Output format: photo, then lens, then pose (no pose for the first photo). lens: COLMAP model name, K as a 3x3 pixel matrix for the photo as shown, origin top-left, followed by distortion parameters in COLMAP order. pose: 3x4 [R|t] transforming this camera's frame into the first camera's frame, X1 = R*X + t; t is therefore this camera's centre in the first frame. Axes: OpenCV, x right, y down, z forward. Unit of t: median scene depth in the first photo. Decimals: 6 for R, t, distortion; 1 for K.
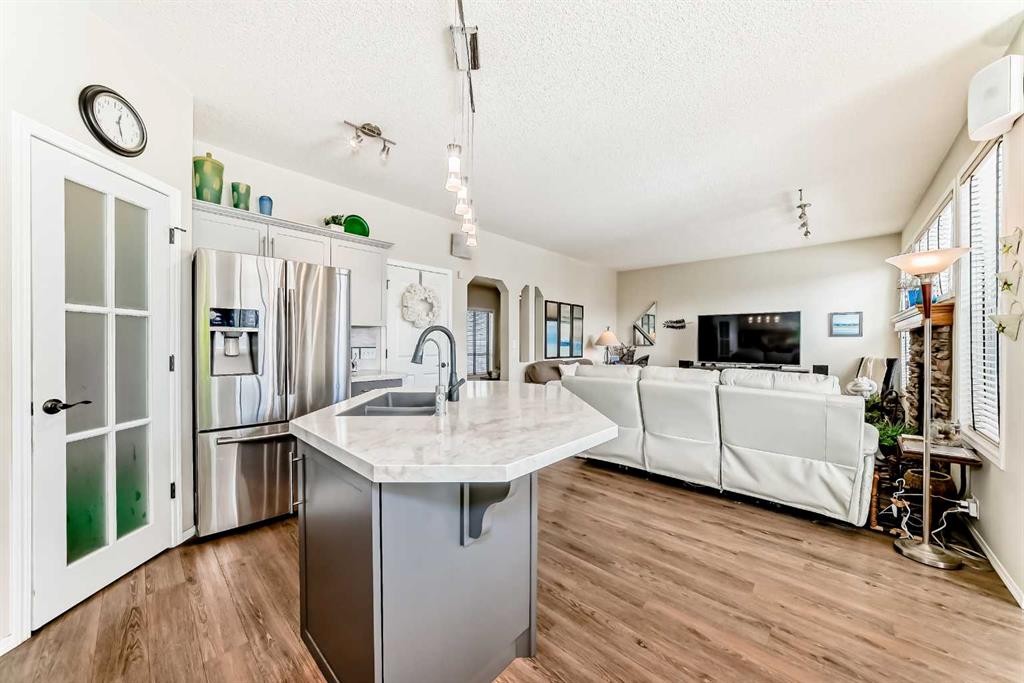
lens RADIAL K [[359.7, 0, 515.1], [0, 359.7, 346.0], [0, 0, 1]] dist [-0.017807, 0.002706]
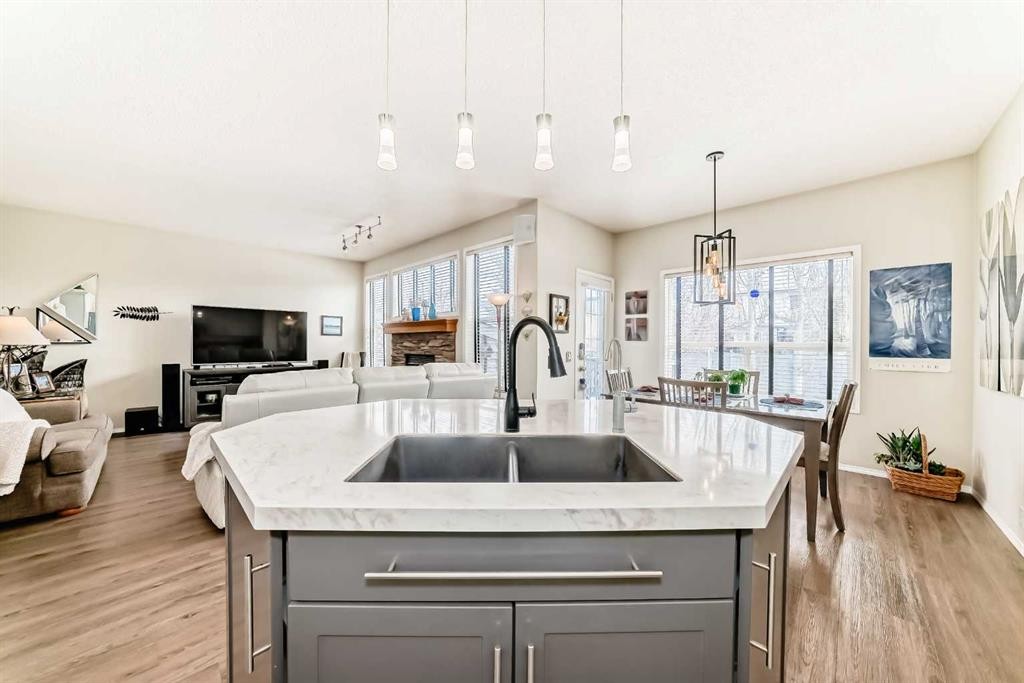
lens RADIAL K [[359.7, 0, 514.3], [0, 359.7, 344.3], [0, 0, 1]] dist [-0.017807, 0.002706]
pose [[0.027537, -0.007625, 0.999592, -0.623089], [0.002460, 0.999968, 0.007560, -0.010892], [-0.999618, 0.002251, 0.027555, 0.723249]]
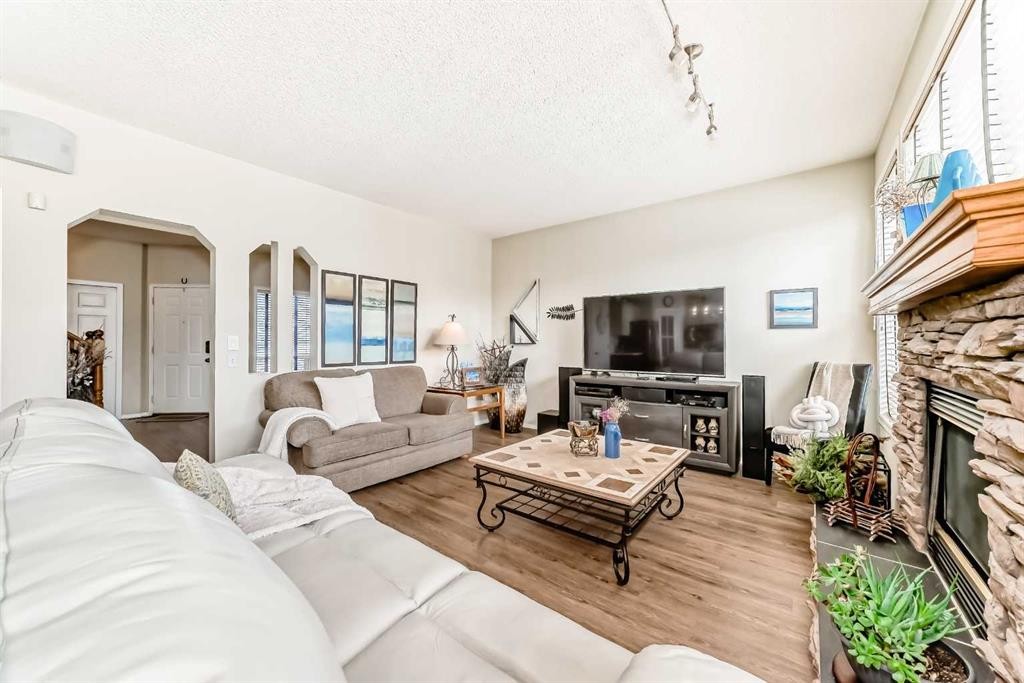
lens RADIAL K [[359.7, 0, 527.2], [0, 359.7, 345.4], [0, 0, 1]] dist [-0.017807, 0.002706]
pose [[0.997236, -0.004576, 0.074162, 0.930960], [0.004547, 0.999990, 0.000556, 0.002124], [-0.074164, -0.000217, 0.997246, 0.904945]]
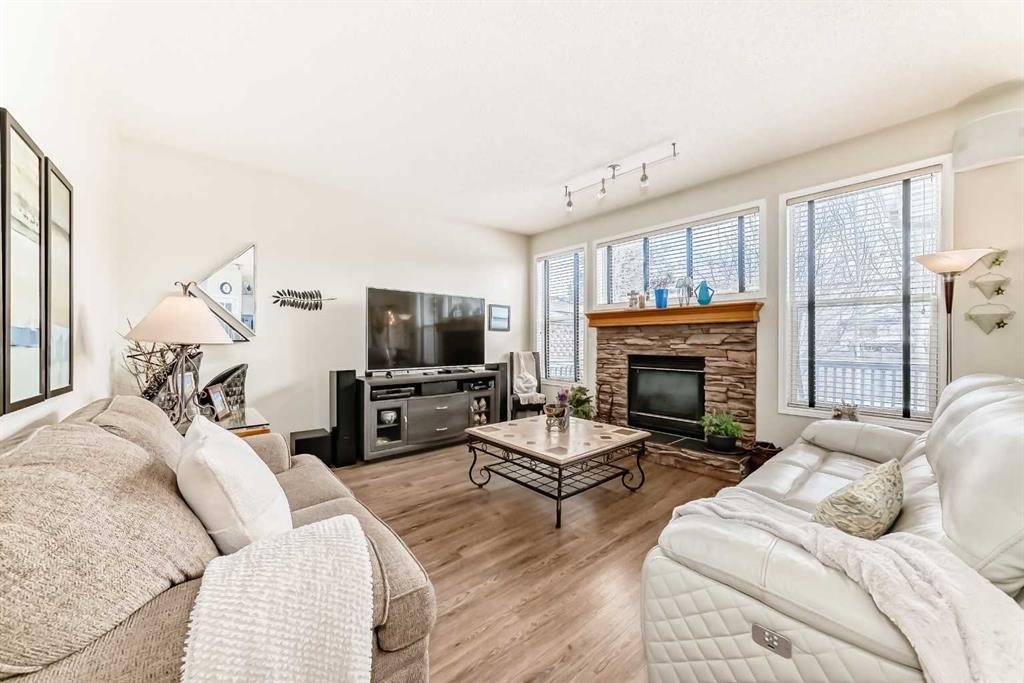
lens RADIAL K [[359.7, 0, 509.1], [0, 359.7, 338.8], [0, 0, 1]] dist [-0.017807, 0.002706]
pose [[0.122826, -0.002033, 0.992426, -0.040080], [0.006163, 0.999980, 0.001286, -0.013551], [-0.992409, 0.005958, 0.122836, 1.846302]]
